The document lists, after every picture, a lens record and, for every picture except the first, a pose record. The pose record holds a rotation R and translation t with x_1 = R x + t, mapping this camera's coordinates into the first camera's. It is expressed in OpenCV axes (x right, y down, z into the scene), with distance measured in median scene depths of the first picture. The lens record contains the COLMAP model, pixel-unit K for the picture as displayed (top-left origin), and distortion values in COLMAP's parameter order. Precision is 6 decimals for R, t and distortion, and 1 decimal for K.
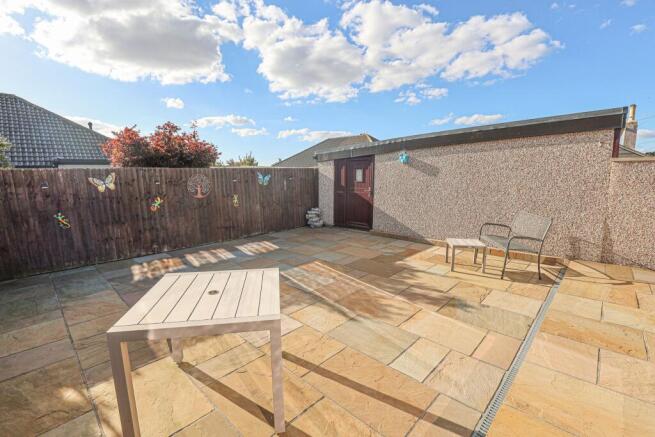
lens RADIAL K [[300.5, 0, 330.5], [0, 300.5, 219.5], [0, 0, 1]] dist [-0.024027, -0.000145]
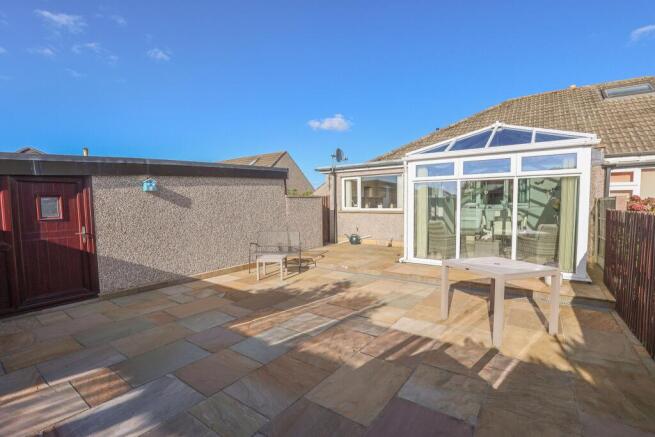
lens RADIAL K [[300.5, 0, 330.1], [0, 300.5, 219.2], [0, 0, 1]] dist [-0.024027, -0.000145]
pose [[-0.136548, -0.040233, 0.989816, -0.791678], [0.164827, 0.984324, 0.062749, -0.115987], [-0.976825, 0.171717, -0.127776, 0.858226]]
